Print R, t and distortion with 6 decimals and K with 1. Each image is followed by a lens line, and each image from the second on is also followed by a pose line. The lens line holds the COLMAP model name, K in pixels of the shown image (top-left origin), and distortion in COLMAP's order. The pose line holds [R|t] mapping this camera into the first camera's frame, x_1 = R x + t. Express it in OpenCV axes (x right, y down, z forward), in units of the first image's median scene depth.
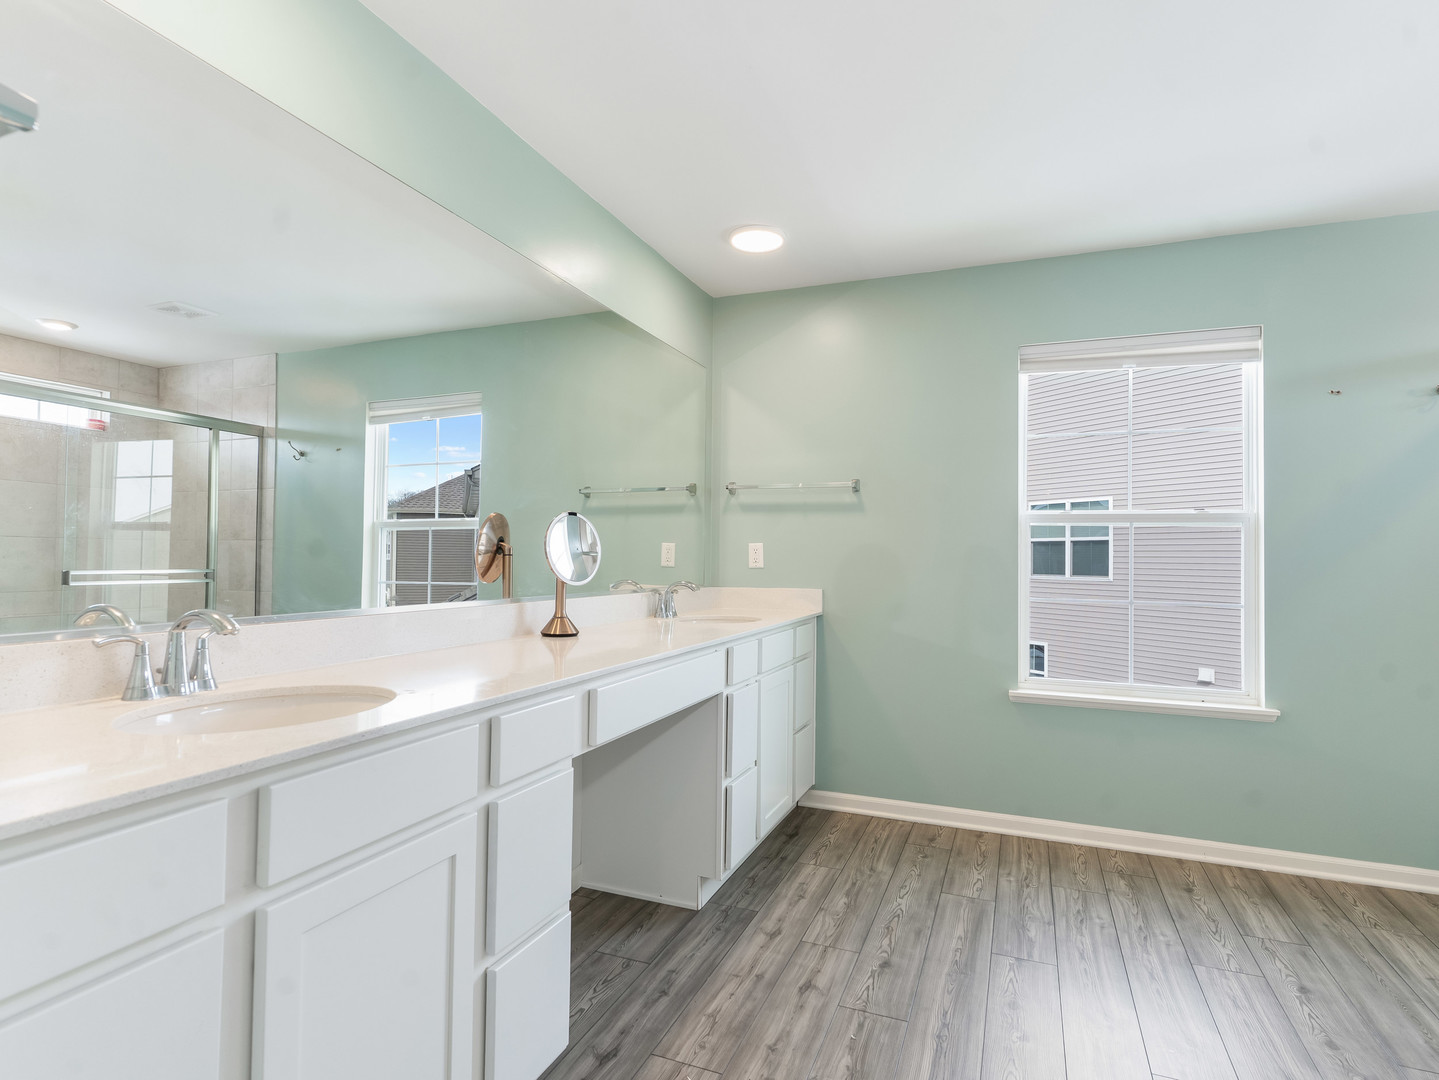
lens RADIAL K [[774.3, 0, 722.6], [0, 774.3, 541.1], [0, 0, 1]] dist [0.002934, -0.000301]
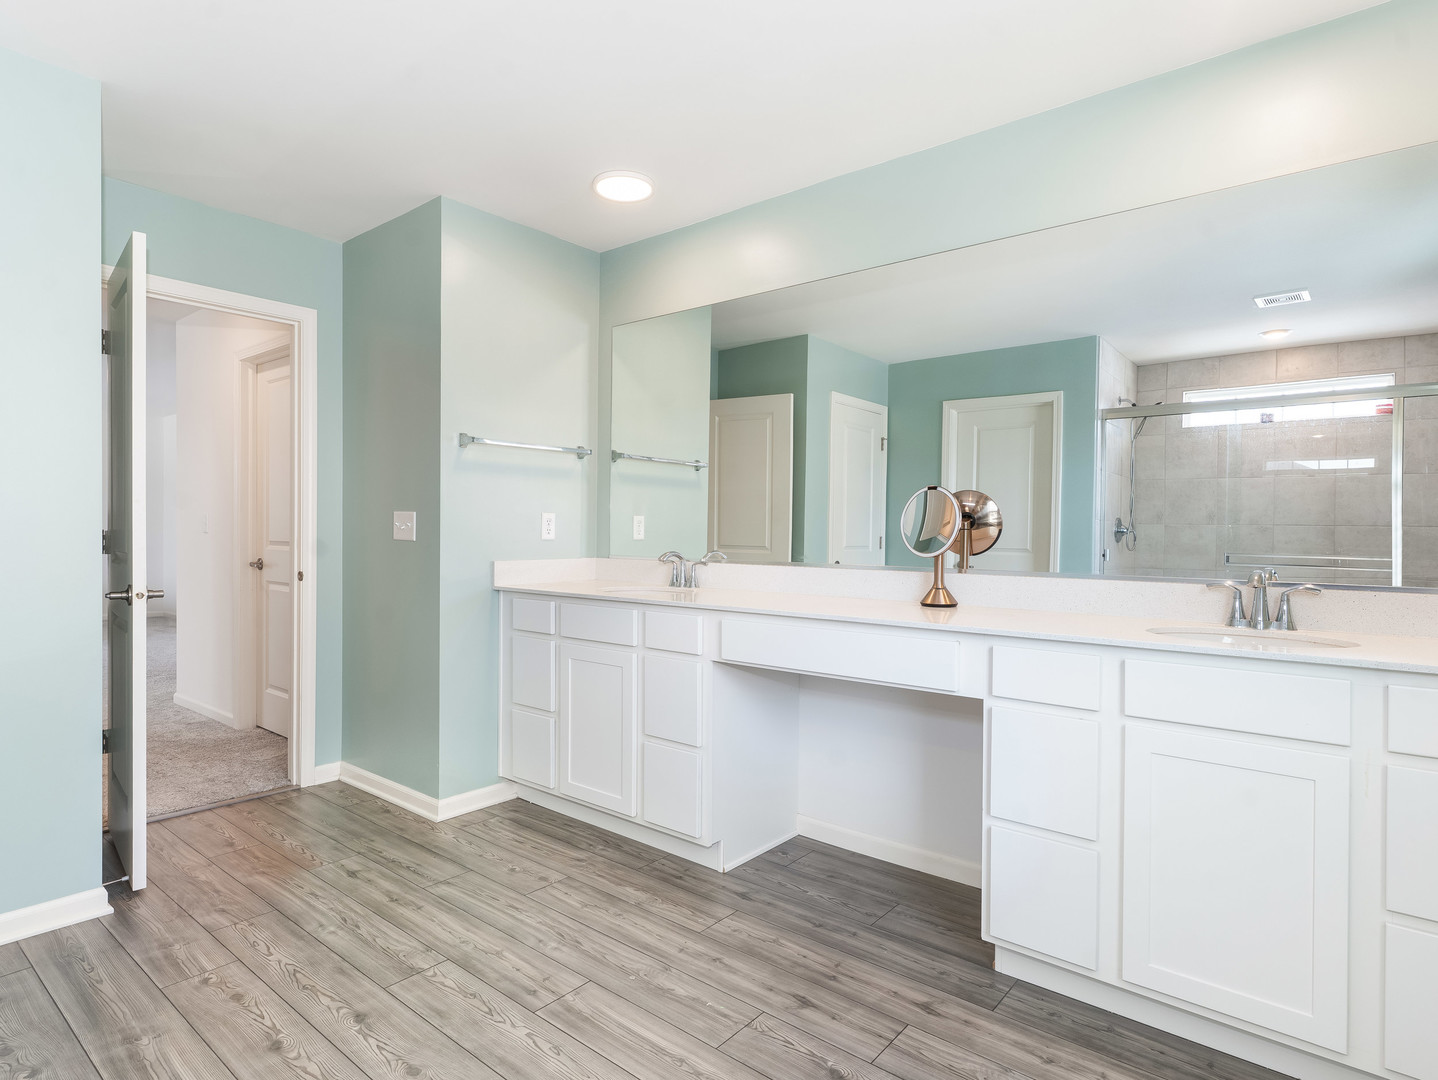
lens RADIAL K [[810.5, 0, 717.7], [0, 810.5, 539.5], [0, 0, 1]] dist [-0.002254, 0.002216]
pose [[-0.320559, -0.002774, -0.947224, 0.961949], [0.007683, 0.999955, -0.005528, 0.035129], [0.947197, -0.009049, -0.320524, 1.119917]]
